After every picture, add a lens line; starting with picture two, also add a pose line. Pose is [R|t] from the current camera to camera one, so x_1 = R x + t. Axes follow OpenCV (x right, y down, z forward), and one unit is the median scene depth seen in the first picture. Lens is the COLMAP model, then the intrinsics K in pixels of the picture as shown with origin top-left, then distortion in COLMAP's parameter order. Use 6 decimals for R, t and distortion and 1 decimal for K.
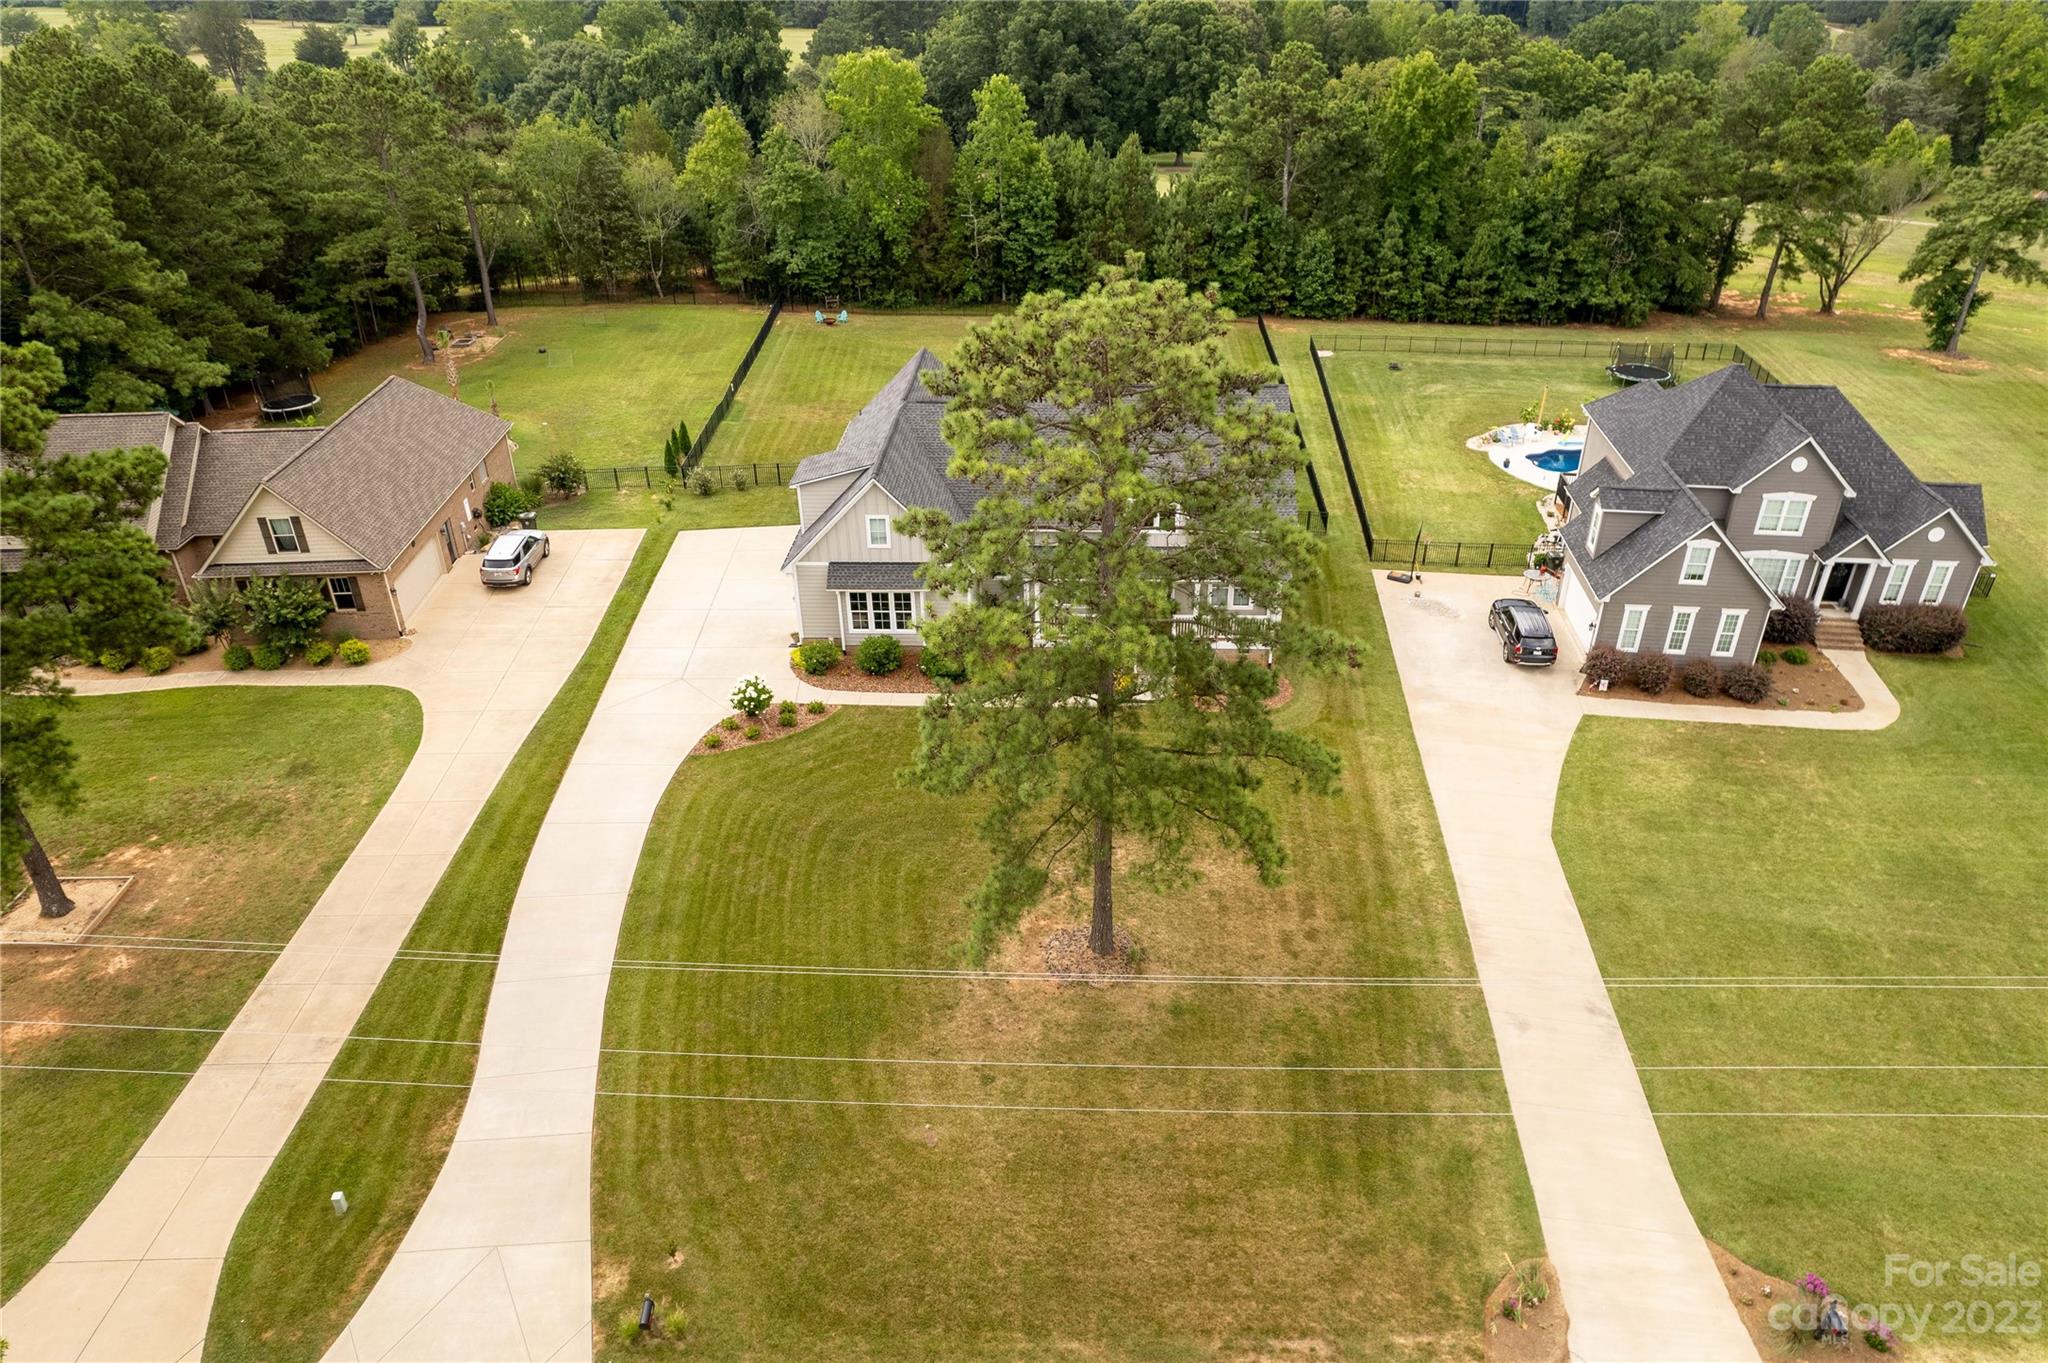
lens RADIAL K [[1321.2, 0, 1024.0], [0, 1321.2, 681.5], [0, 0, 1]] dist [-0.094647, 0.090048]
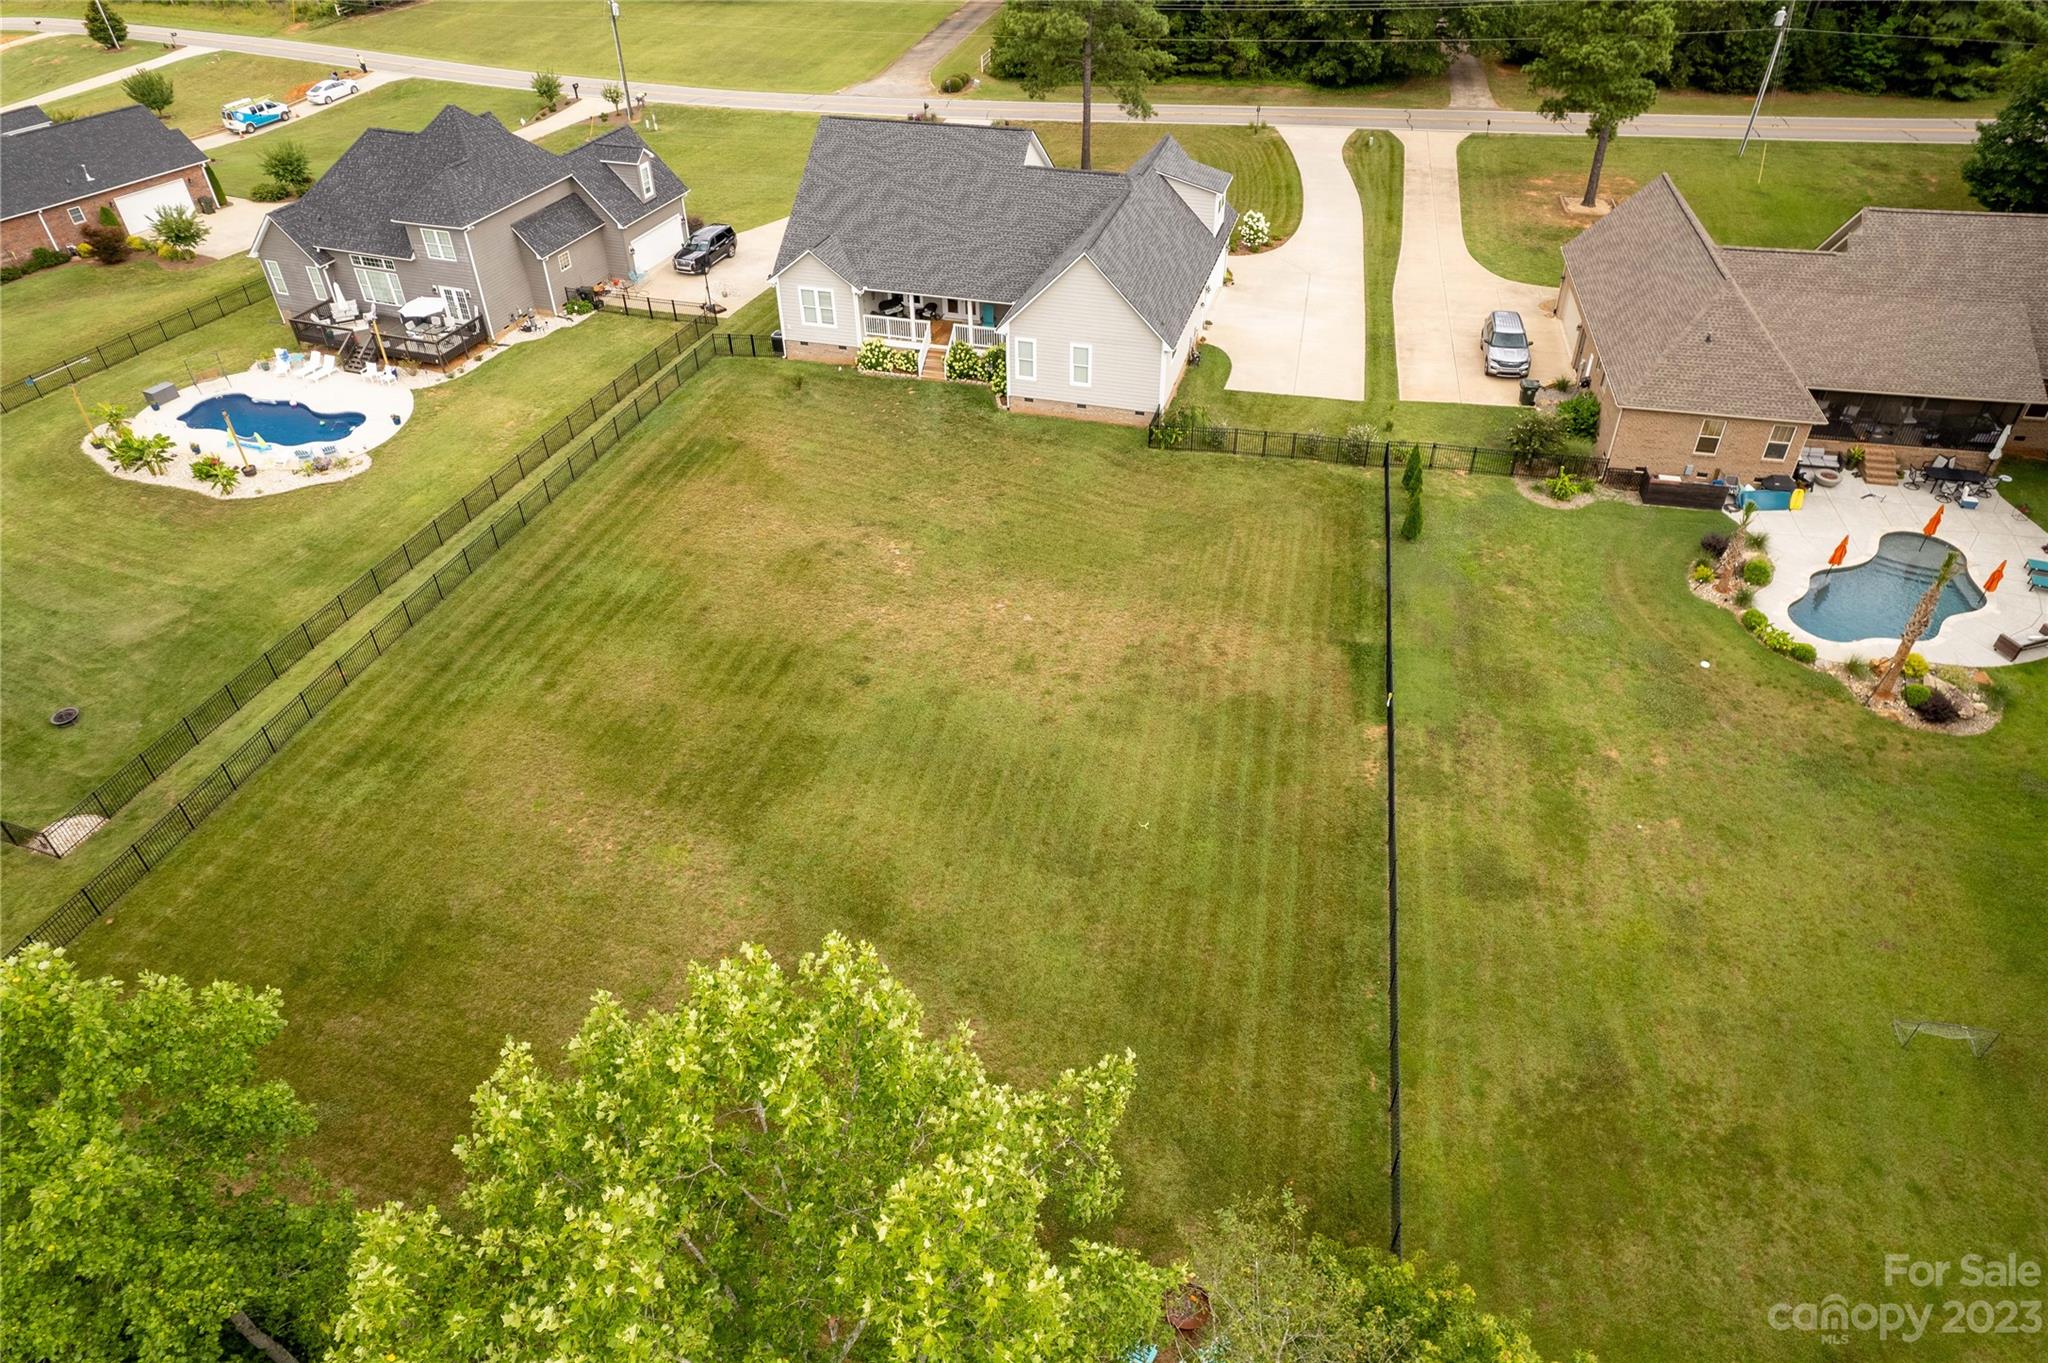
lens RADIAL K [[1321.2, 0, 1024.0], [0, 1321.2, 681.5], [0, 0, 1]] dist [-0.094647, 0.090048]
pose [[-0.970745, -0.127788, 0.203284, -0.161073], [0.142355, 0.375490, 0.915829, -0.610833], [-0.193363, 0.917975, -0.346314, 1.028984]]
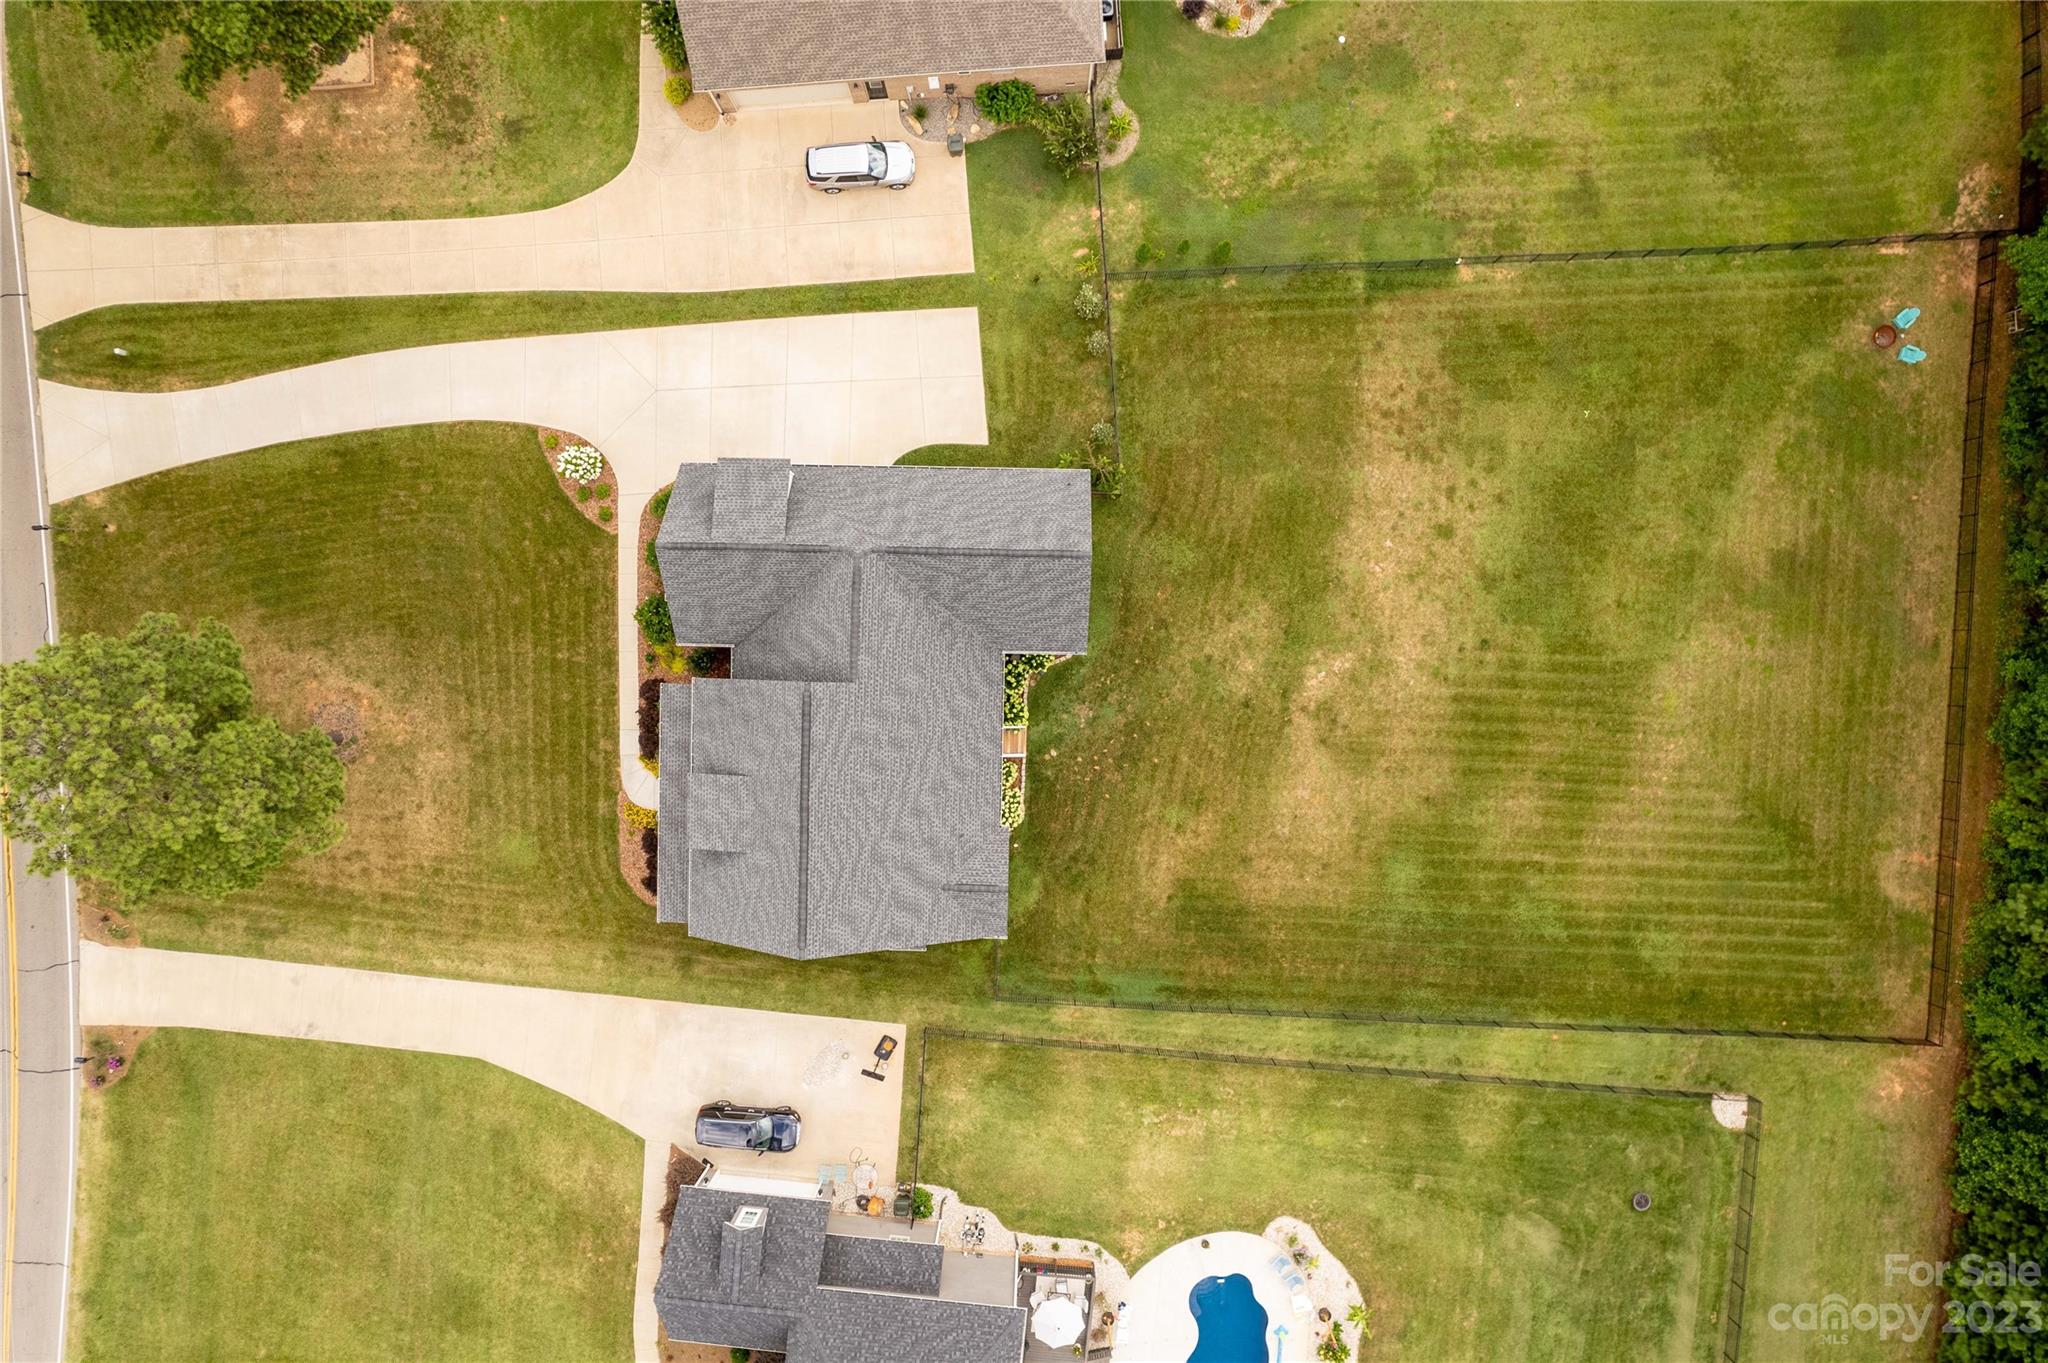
lens RADIAL K [[1327.3, 0, 1024.0], [0, 1327.3, 681.5], [0, 0, 1]] dist [-0.103252, 0.100846]
pose [[0.021234, 0.999260, 0.032081, -0.017255], [-0.498335, -0.017239, 0.866813, -0.628481], [0.866725, -0.034393, 0.497600, 0.370605]]
